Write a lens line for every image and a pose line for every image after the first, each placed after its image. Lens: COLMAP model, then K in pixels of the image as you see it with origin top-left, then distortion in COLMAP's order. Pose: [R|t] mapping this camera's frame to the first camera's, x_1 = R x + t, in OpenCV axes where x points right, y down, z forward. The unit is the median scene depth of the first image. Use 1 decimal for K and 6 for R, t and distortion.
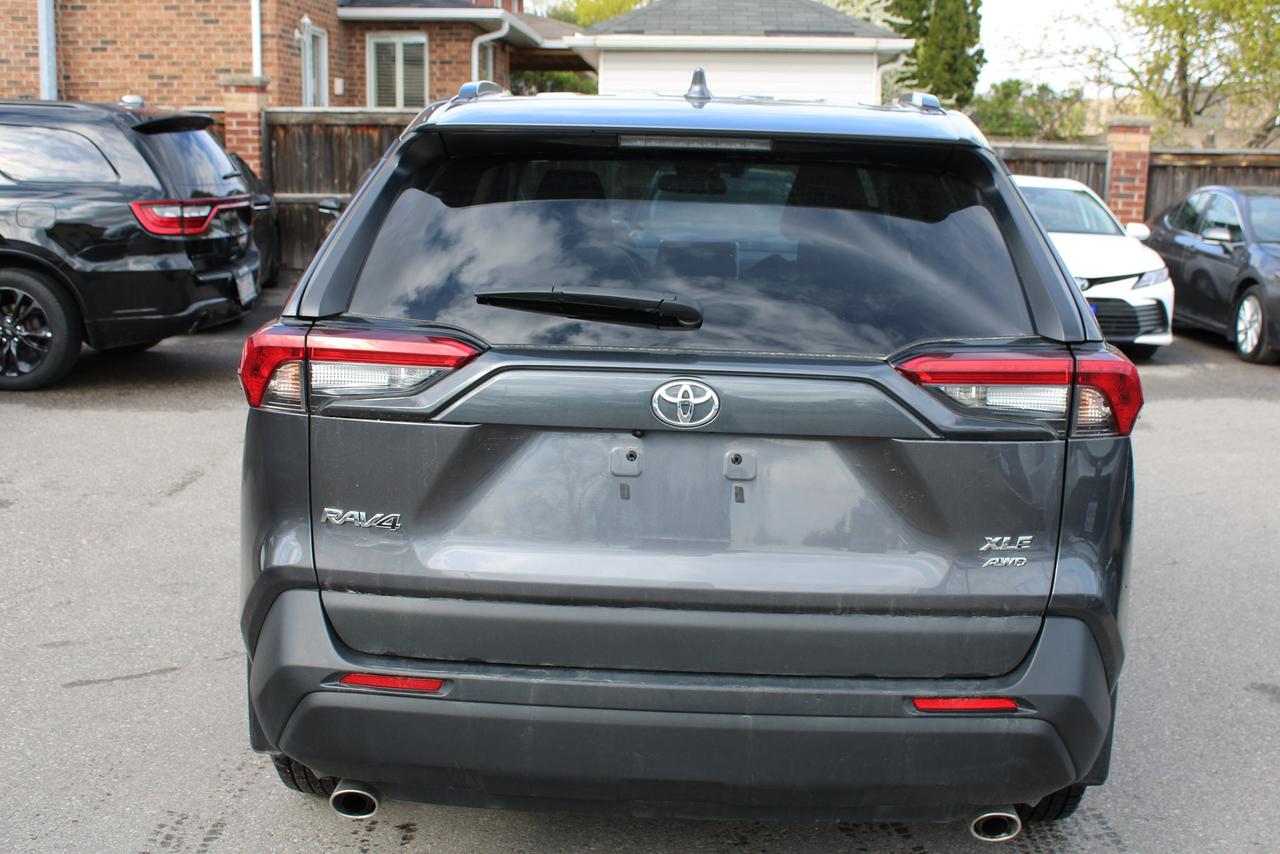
lens RADIAL K [[1460.3, 0, 647.0], [0, 1460.3, 437.7], [0, 0, 1]] dist [-0.066346, 0.000000]
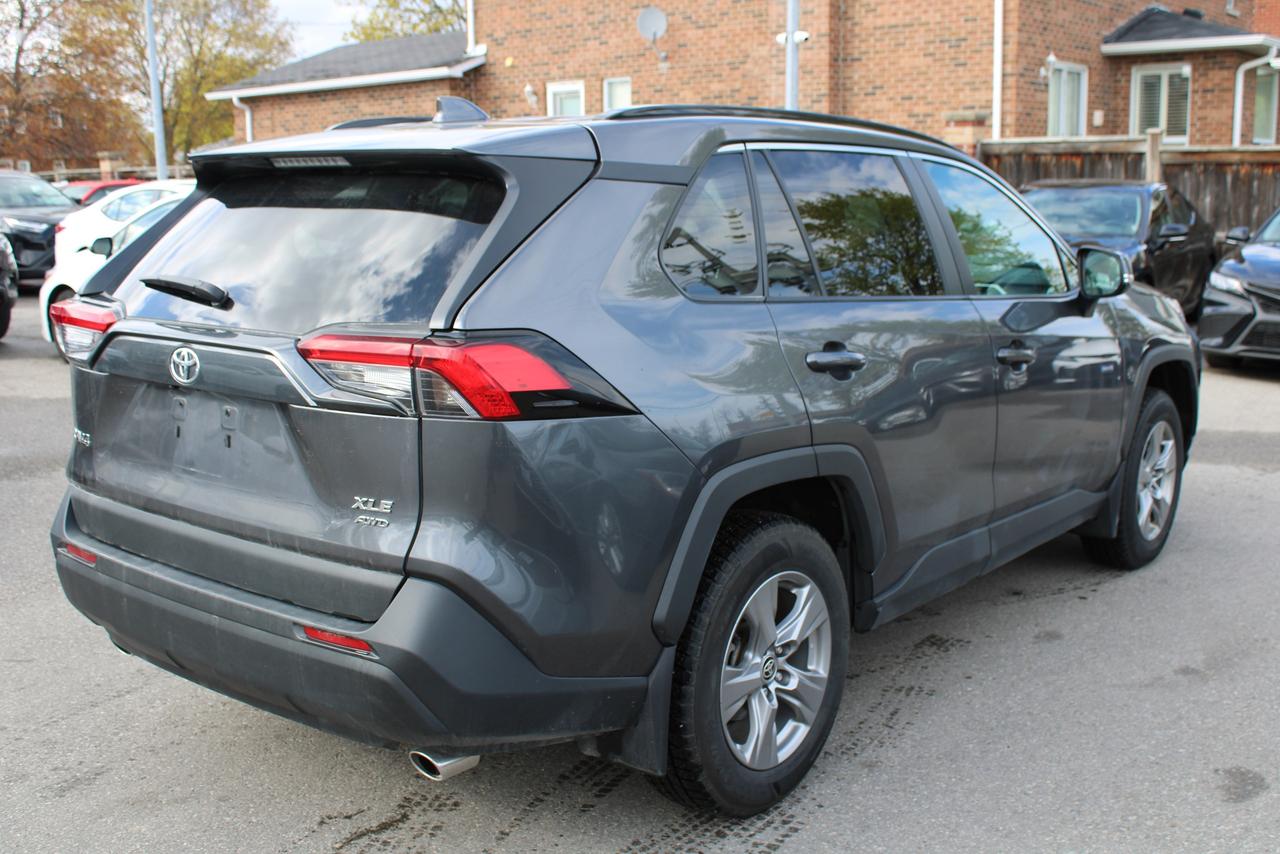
lens RADIAL K [[1339.3, 0, 687.8], [0, 1339.3, 427.7], [0, 0, 1]] dist [-0.070981, 0.000000]
pose [[0.812453, 0.080957, -0.577379, 0.146382], [-0.088050, 0.995991, 0.015754, -0.003545], [0.576340, 0.038039, 0.816324, 0.040817]]
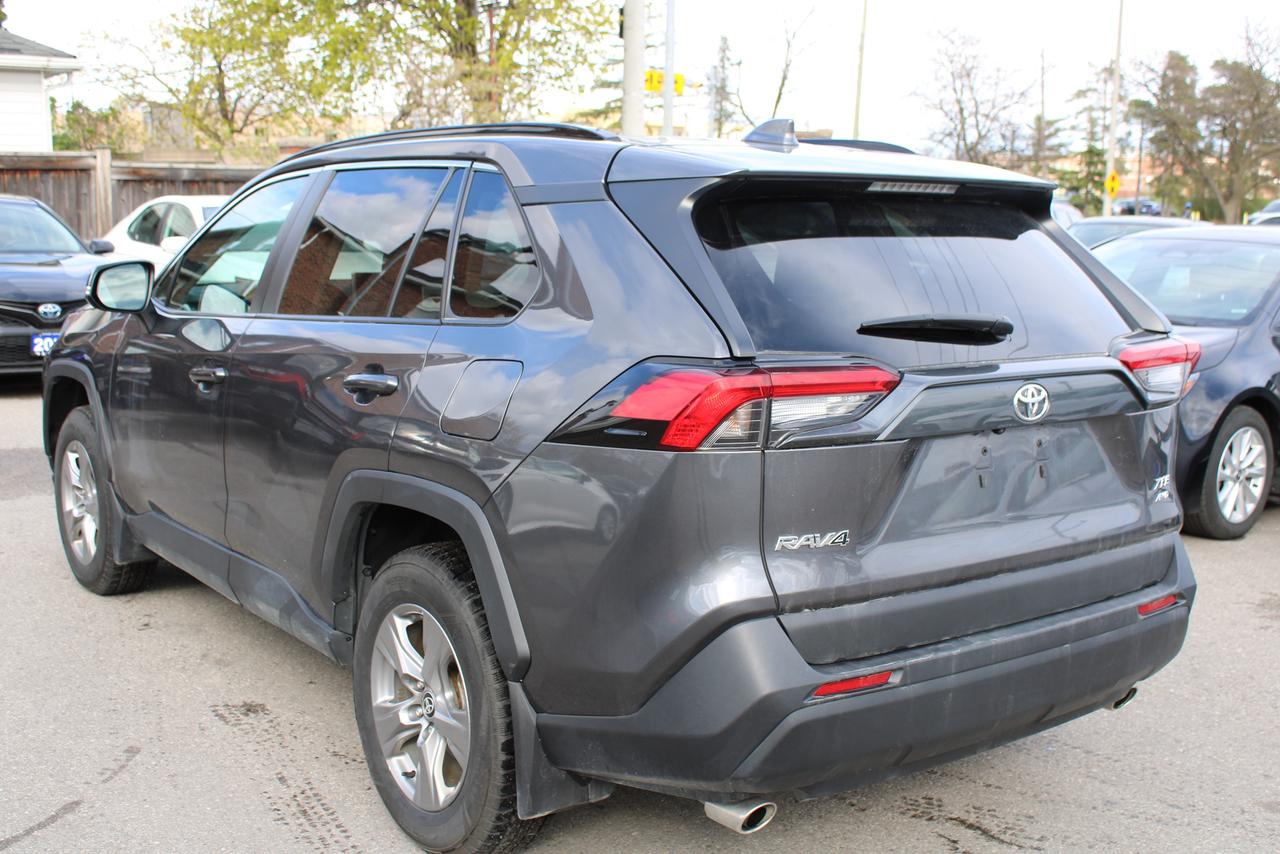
lens RADIAL K [[1460.3, 0, 633.8], [0, 1460.3, 438.8], [0, 0, 1]] dist [-0.066346, 0.000000]
pose [[0.773184, -0.112890, 0.624053, -0.137093], [0.118755, 0.992395, 0.032388, -0.009883], [-0.622964, 0.049068, 0.780710, 0.034287]]
